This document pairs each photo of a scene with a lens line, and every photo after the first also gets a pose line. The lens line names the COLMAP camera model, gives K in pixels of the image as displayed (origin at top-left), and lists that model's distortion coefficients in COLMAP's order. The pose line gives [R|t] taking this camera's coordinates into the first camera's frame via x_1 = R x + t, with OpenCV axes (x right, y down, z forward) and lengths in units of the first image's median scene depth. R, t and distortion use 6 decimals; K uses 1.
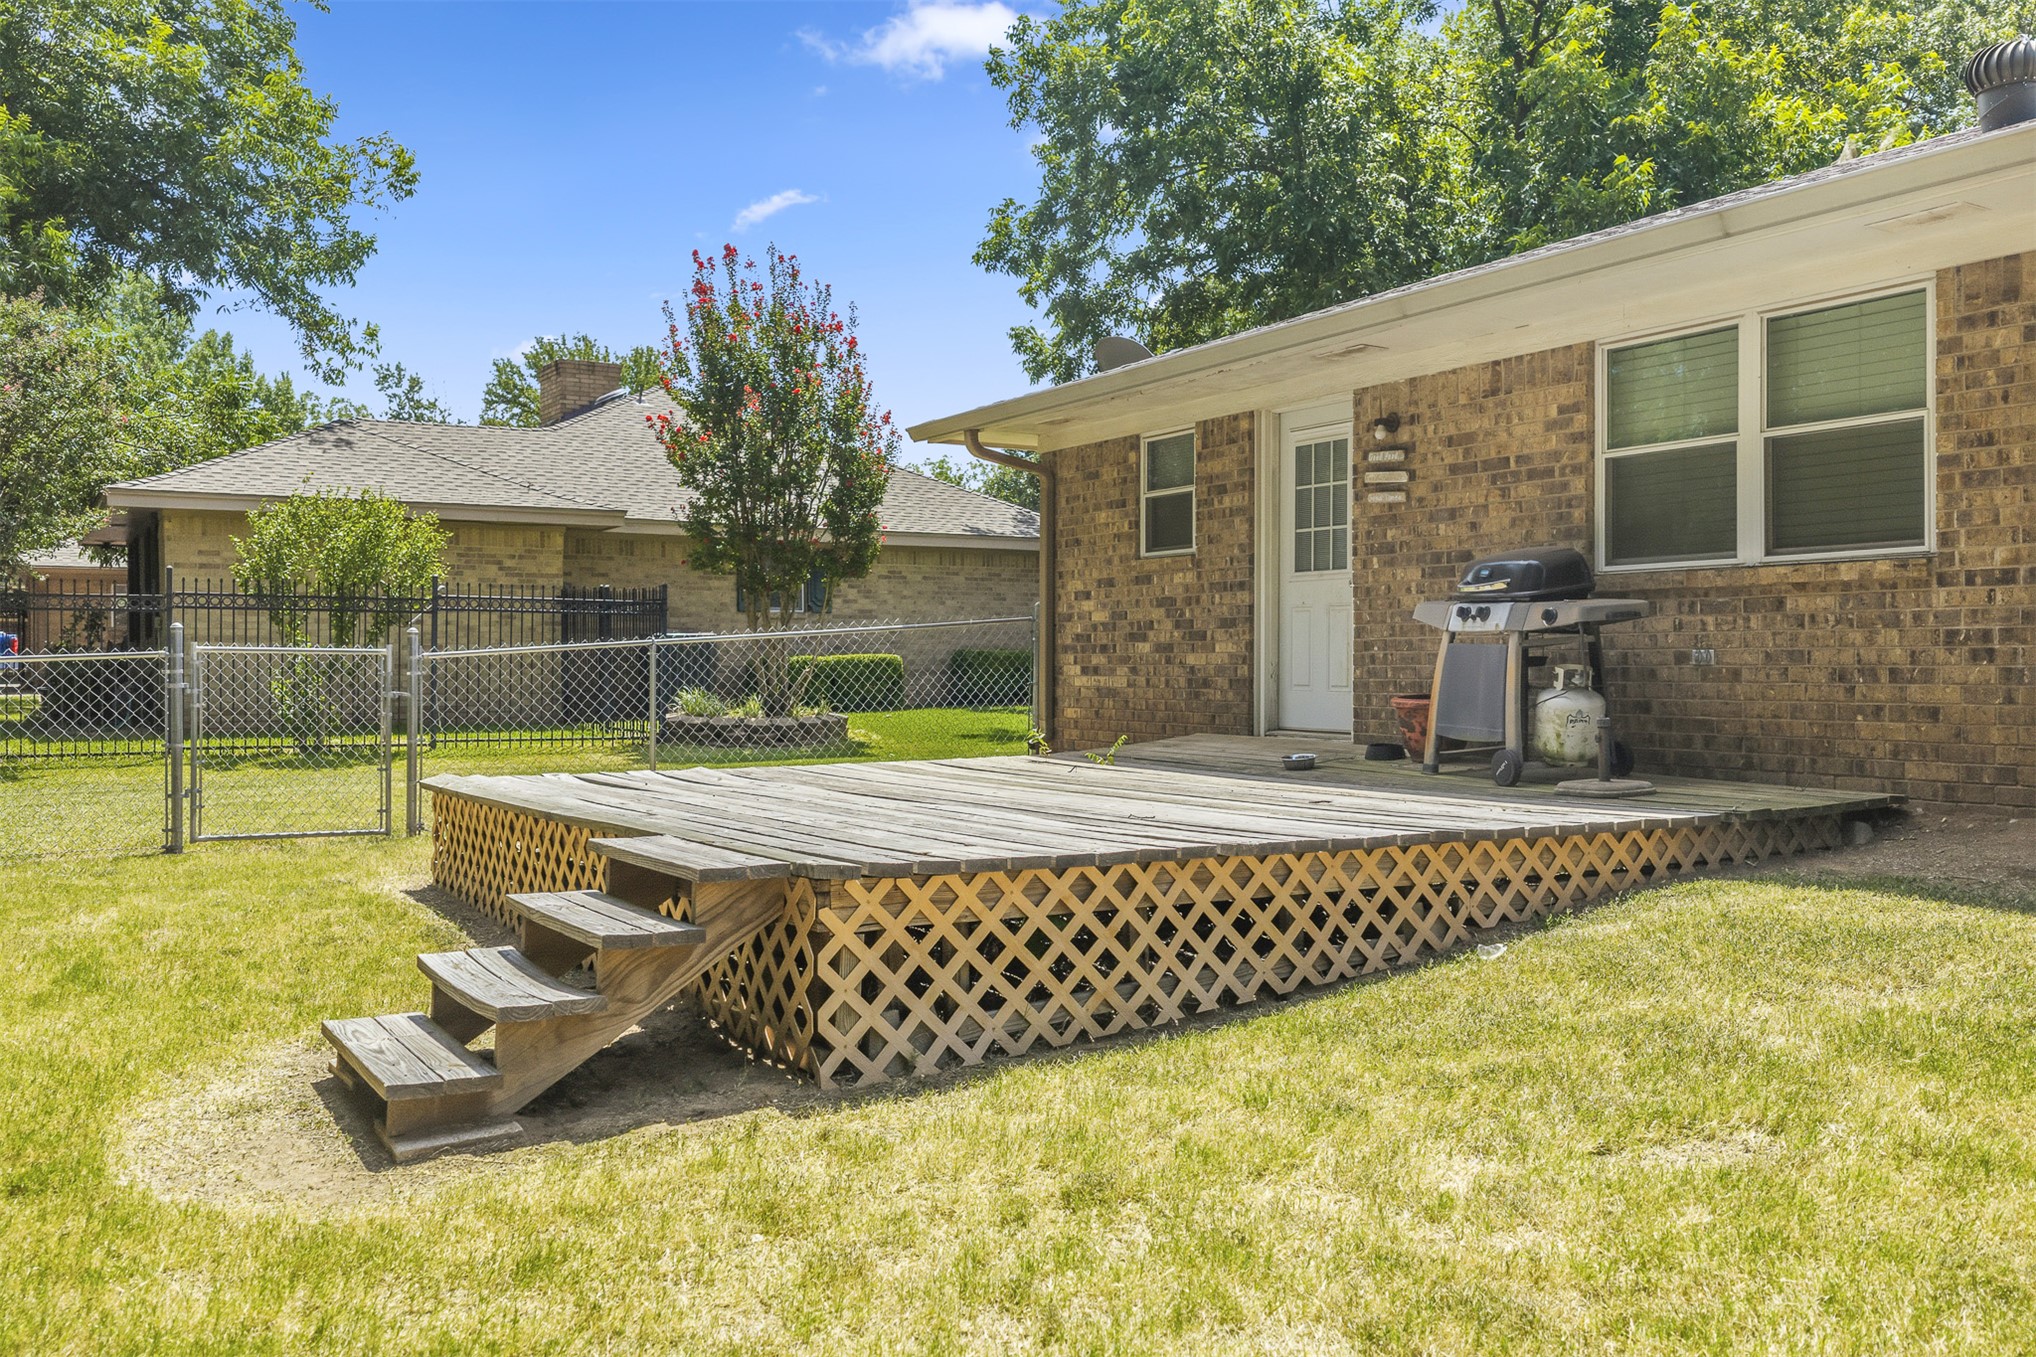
lens RADIAL K [[1692.1, 0, 1030.6], [0, 1692.1, 679.8], [0, 0, 1]] dist [0.041802, -0.082818]
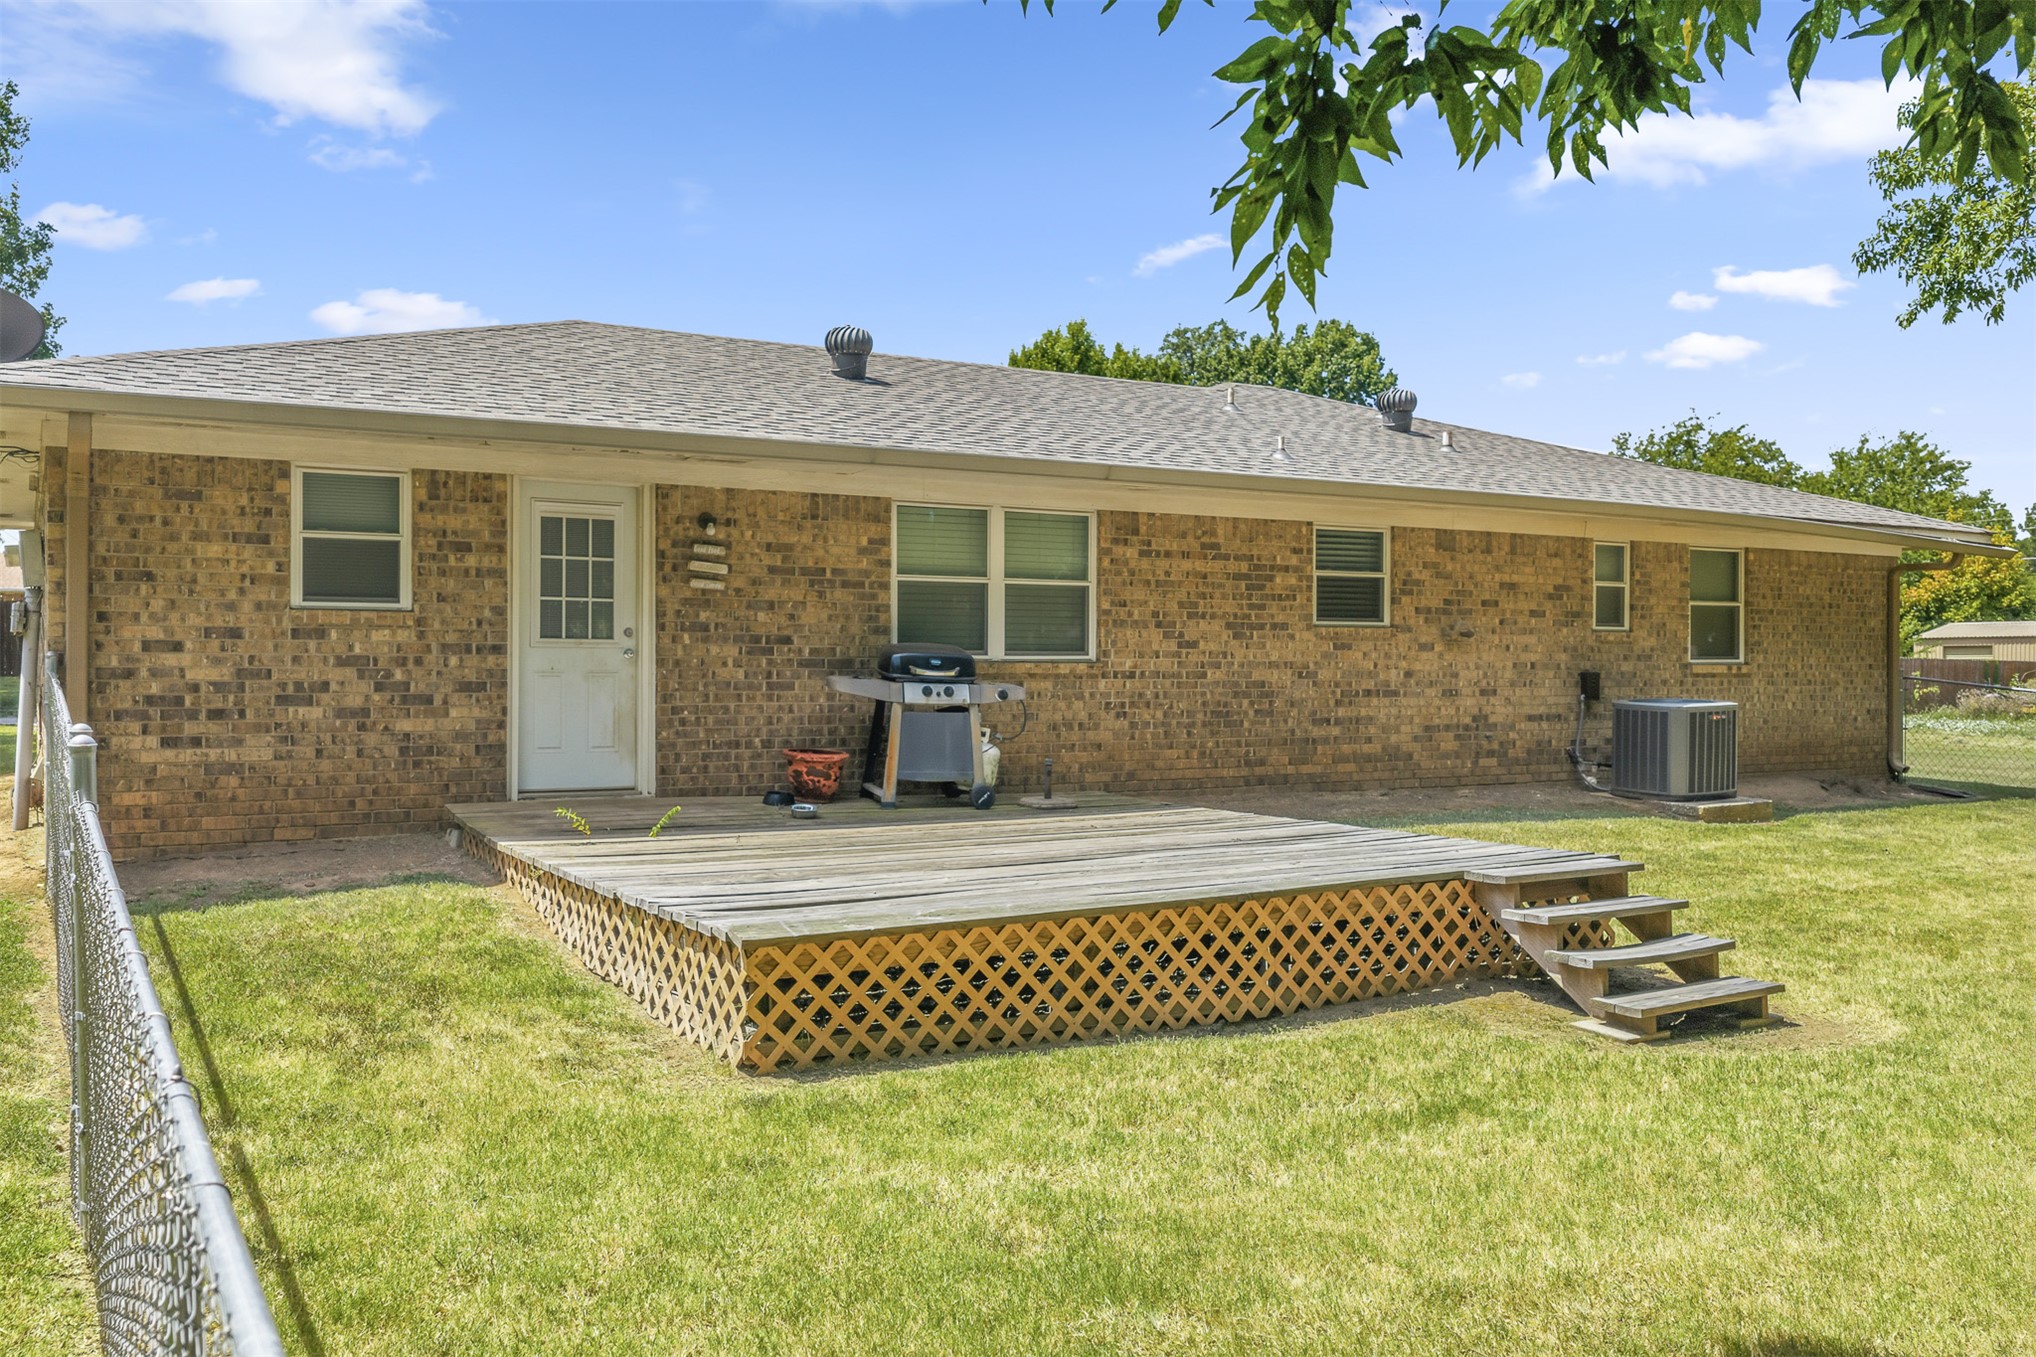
lens RADIAL K [[1692.1, 0, 1030.6], [0, 1692.1, 679.8], [0, 0, 1]] dist [0.041802, -0.082818]
pose [[0.010878, -0.014274, 0.999839, -1.204936], [0.001329, 0.999897, 0.014260, -0.072434], [-0.999940, 0.001173, 0.010895, 0.954299]]
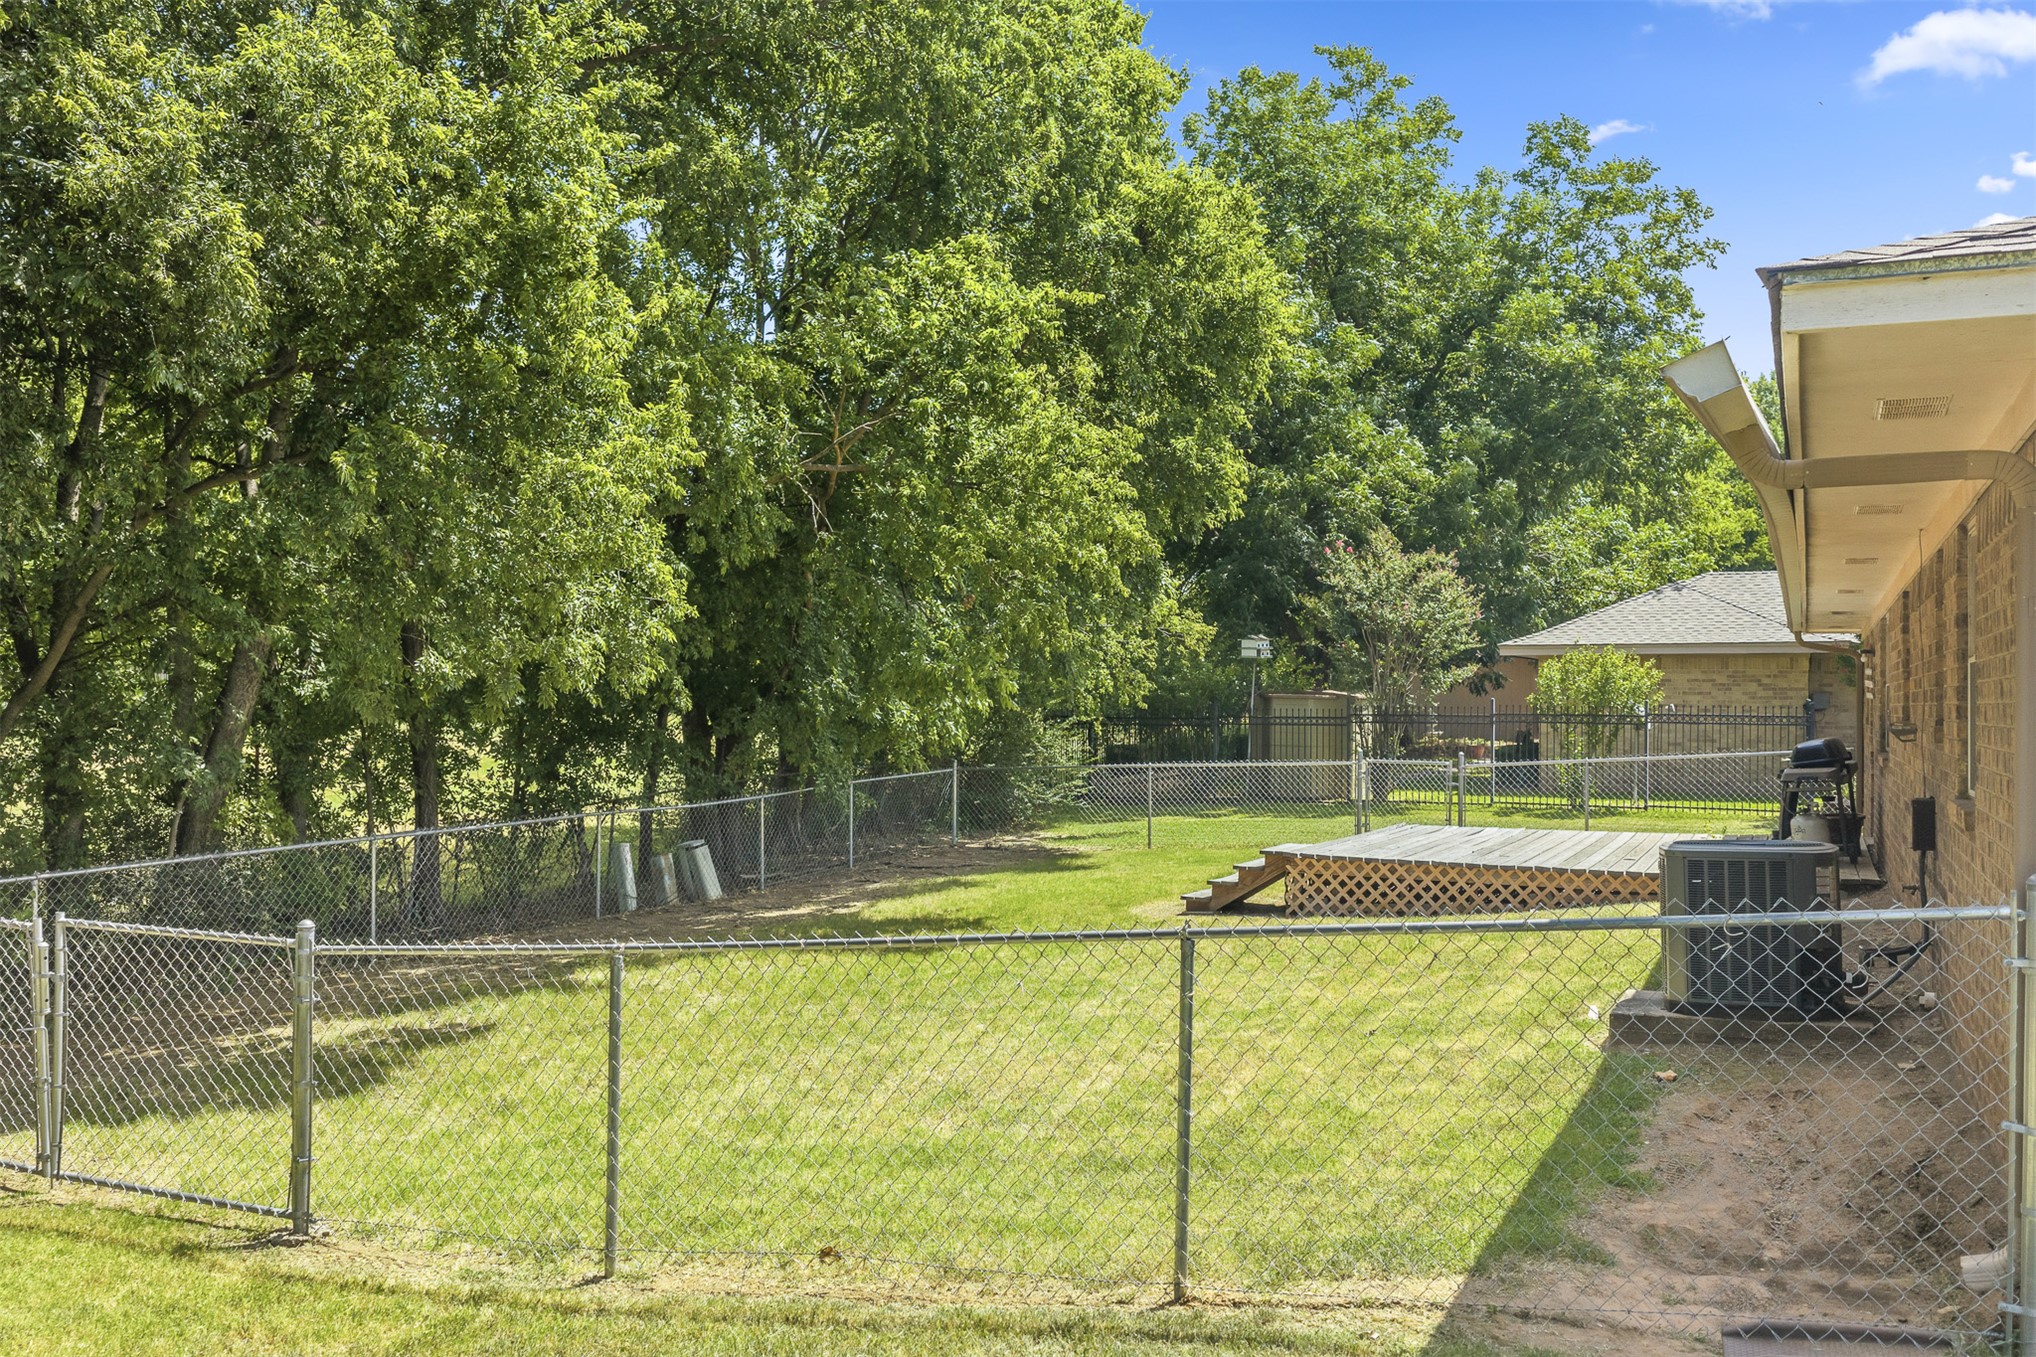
lens RADIAL K [[1692.1, 0, 1030.6], [0, 1692.1, 679.8], [0, 0, 1]] dist [0.041802, -0.082818]
pose [[0.561866, -0.008626, -0.827184, 1.441208], [-0.012172, 0.999751, -0.018693, -0.102321], [0.827139, 0.020571, 0.561621, -0.821515]]
